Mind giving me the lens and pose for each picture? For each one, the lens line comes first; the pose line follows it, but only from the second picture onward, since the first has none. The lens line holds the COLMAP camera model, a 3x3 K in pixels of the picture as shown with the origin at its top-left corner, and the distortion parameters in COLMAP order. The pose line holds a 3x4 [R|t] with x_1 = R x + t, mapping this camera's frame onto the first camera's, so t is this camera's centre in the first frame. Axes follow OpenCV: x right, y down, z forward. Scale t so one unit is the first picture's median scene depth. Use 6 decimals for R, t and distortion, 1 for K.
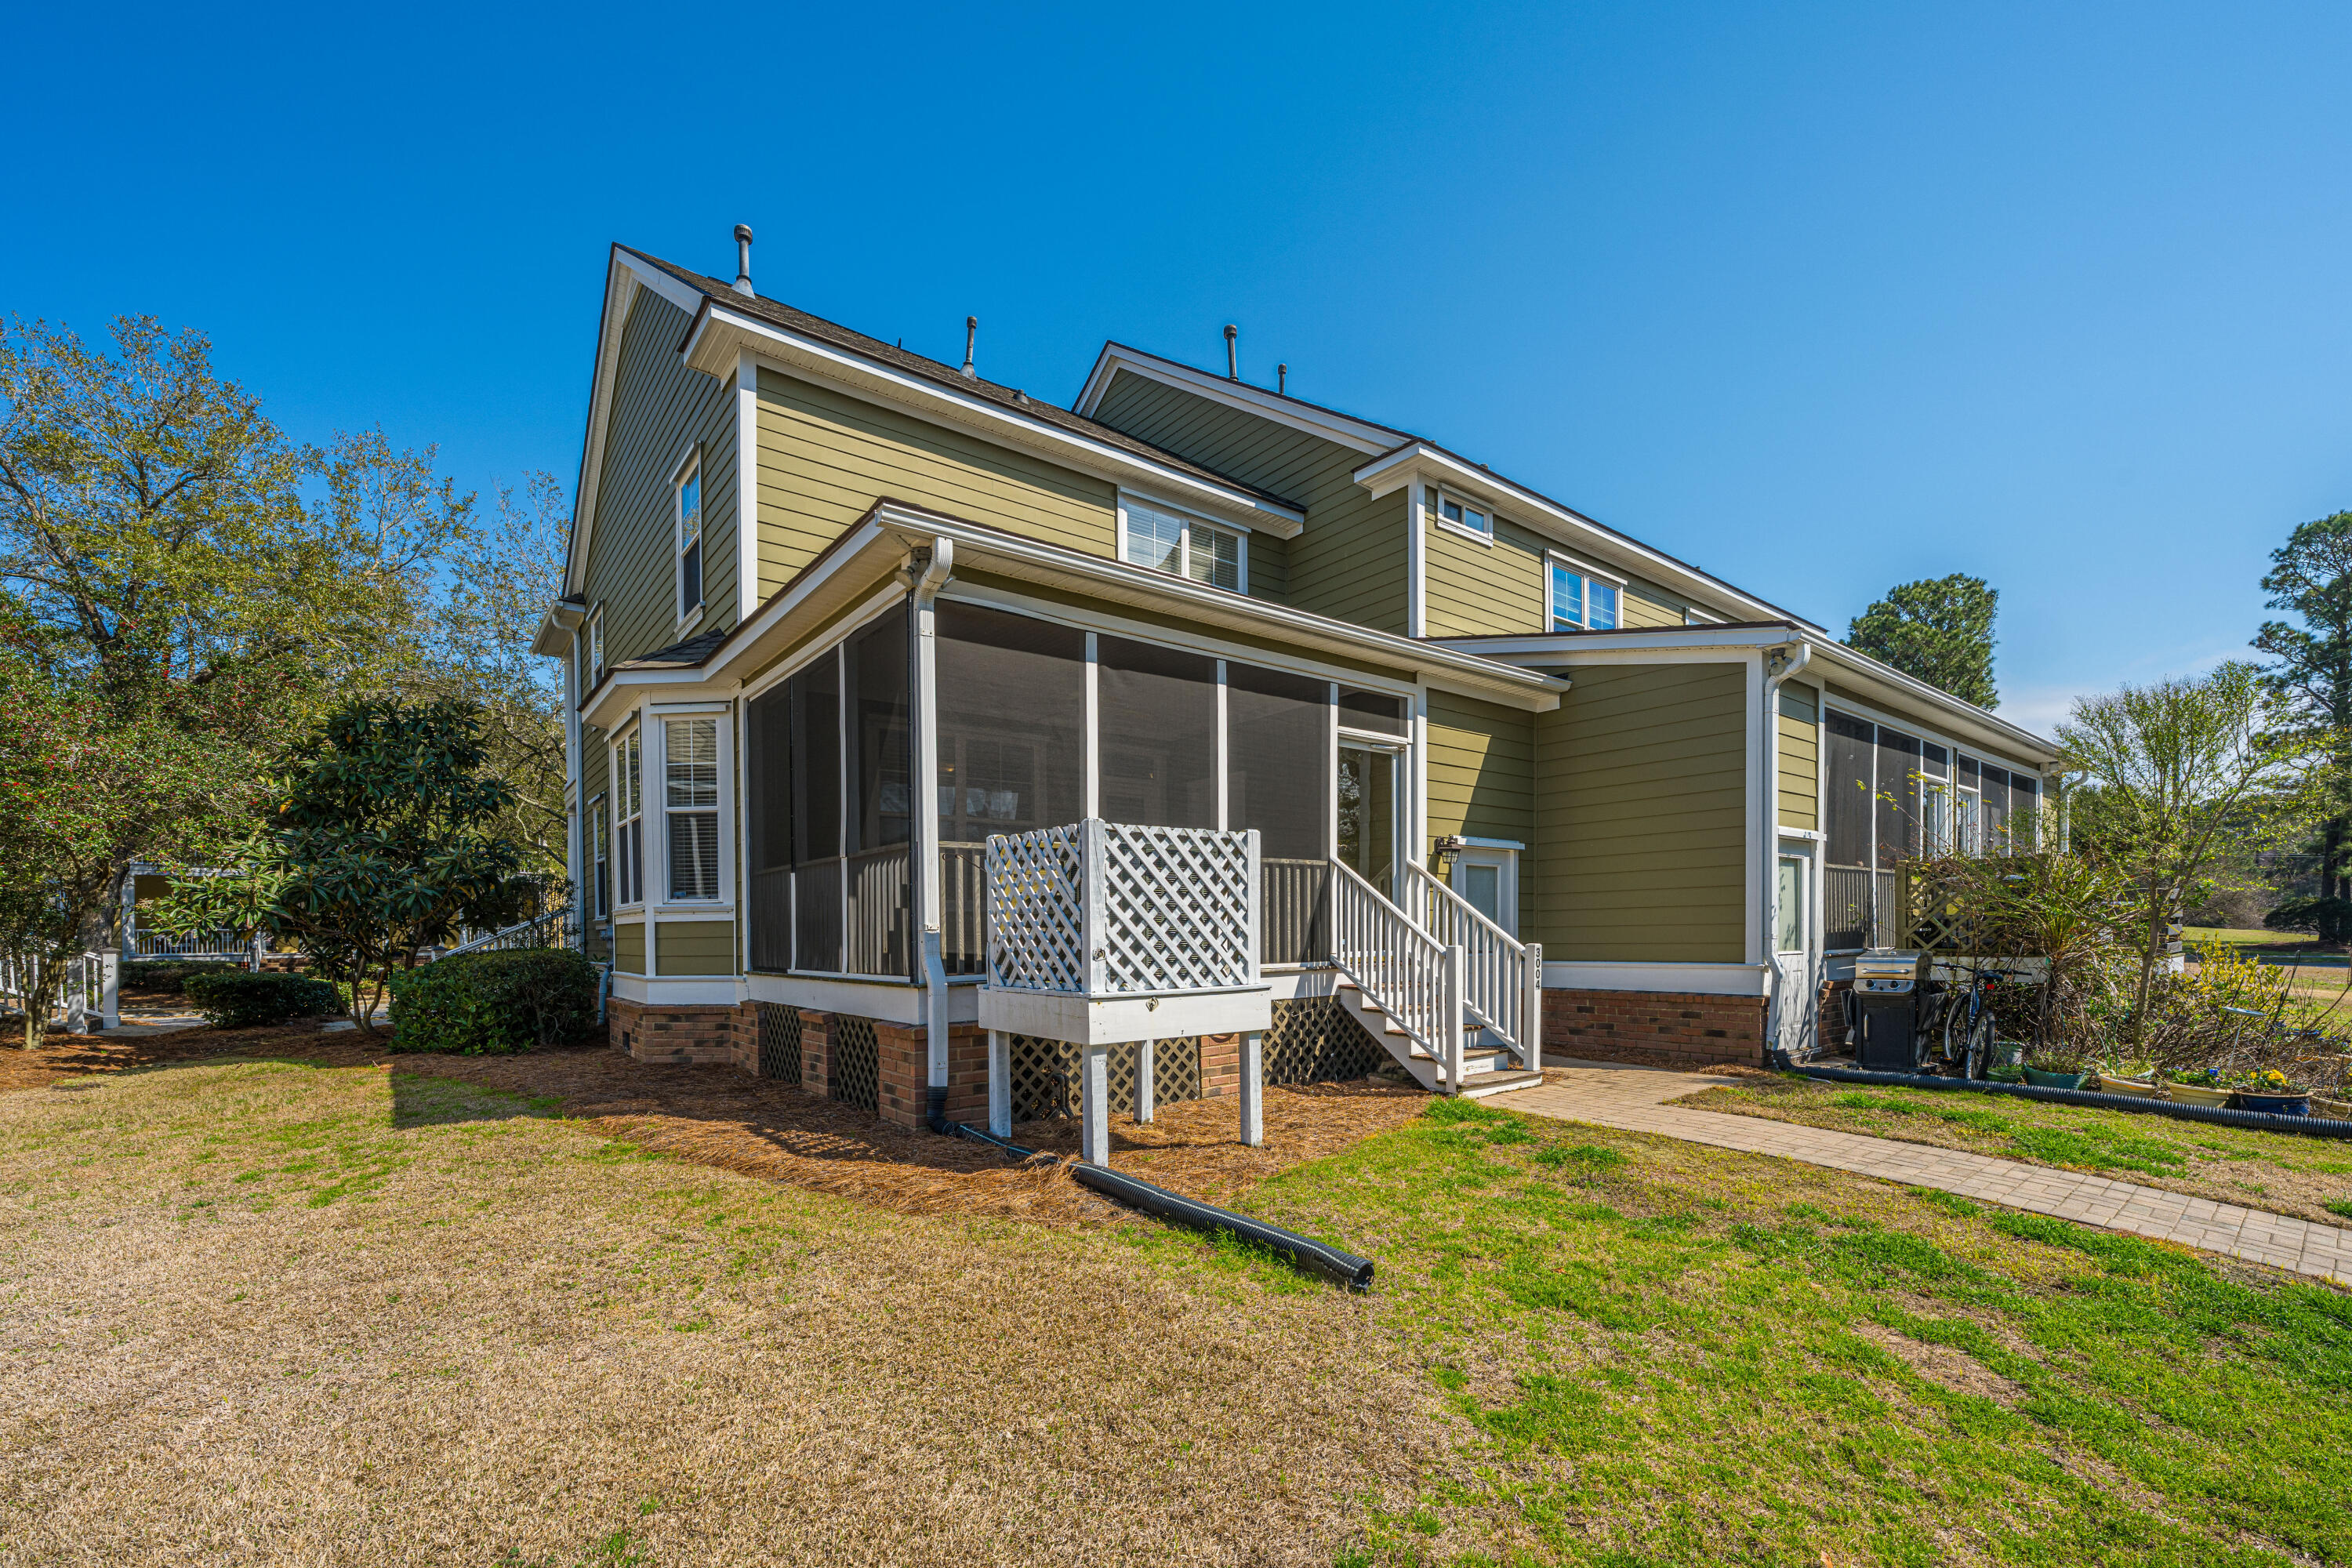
lens RADIAL K [[975.0, 0, 1179.9], [0, 975.0, 931.4], [0, 0, 1]] dist [0.002087, 0.000124]
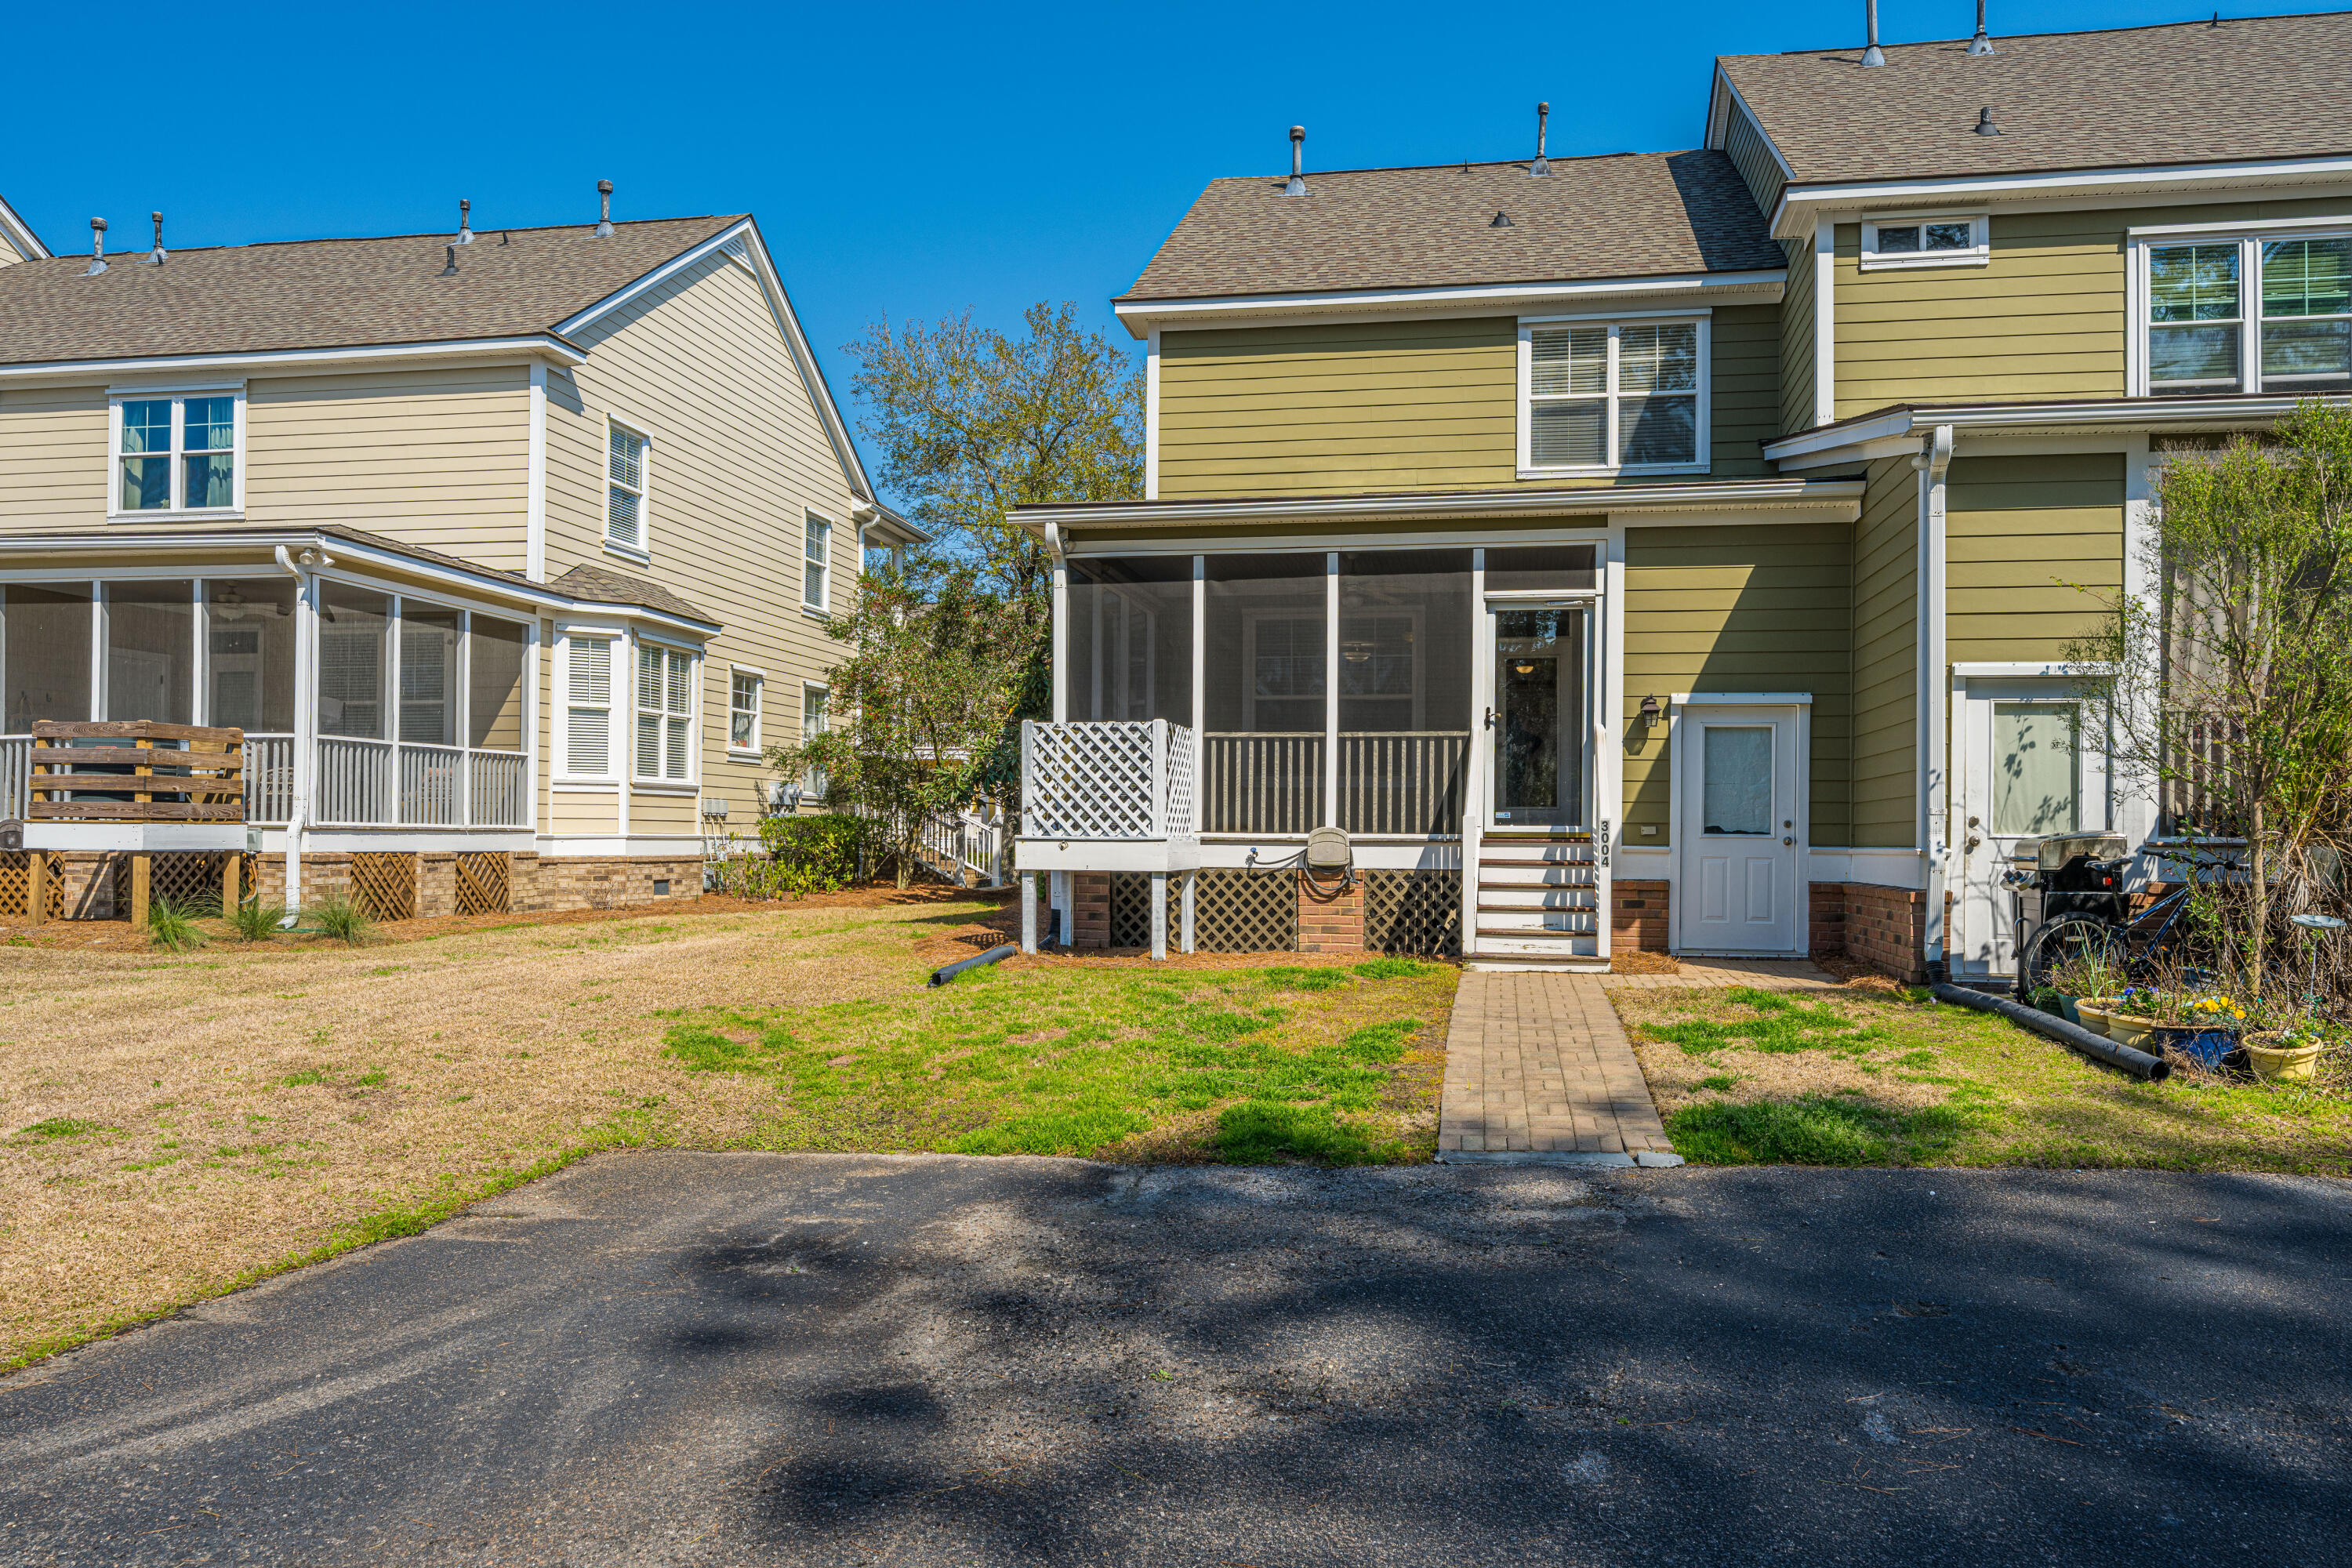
lens RADIAL K [[1596.1, 0, 1176.0], [0, 1596.1, 784.0], [0, 0, 1]] dist [-0.004557, -0.000453]
pose [[0.638394, -0.008058, -0.769668, 1.230843], [-0.014943, 0.999627, -0.022860, 0.021964], [0.769565, 0.026095, 0.638035, -0.251863]]
